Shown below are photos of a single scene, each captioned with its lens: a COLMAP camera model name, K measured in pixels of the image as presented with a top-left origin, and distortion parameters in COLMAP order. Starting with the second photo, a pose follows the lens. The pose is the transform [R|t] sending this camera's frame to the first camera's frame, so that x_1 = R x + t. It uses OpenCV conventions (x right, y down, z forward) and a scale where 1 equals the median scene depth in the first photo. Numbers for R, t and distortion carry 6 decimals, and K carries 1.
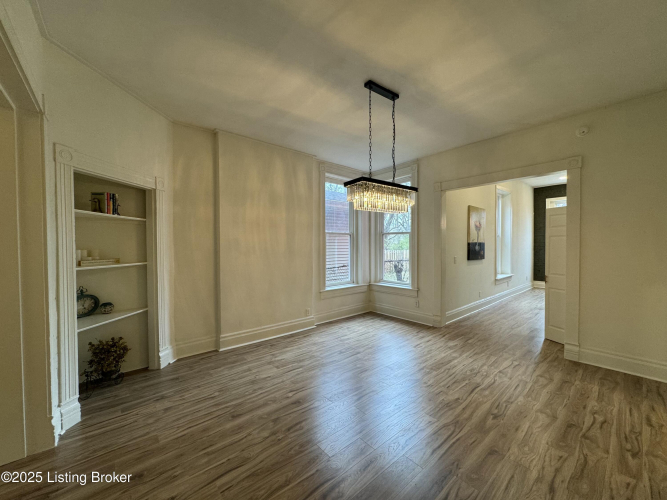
lens RADIAL K [[266.9, 0, 335.3], [0, 266.9, 250.0], [0, 0, 1]] dist [-0.019691, 0.000029]
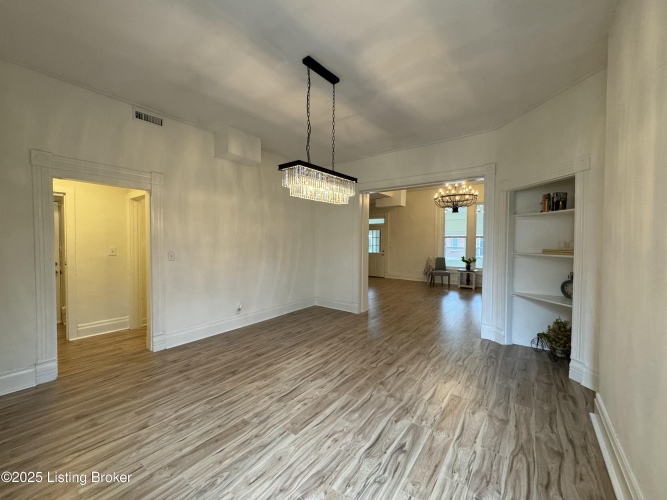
lens RADIAL K [[266.9, 0, 333.8], [0, 266.9, 248.7], [0, 0, 1]] dist [-0.019691, 0.000029]
pose [[-0.977409, 0.005206, -0.211292, 0.318819], [-0.002963, 0.999261, 0.038327, -0.012610], [0.211336, 0.038087, -0.976671, 1.842518]]
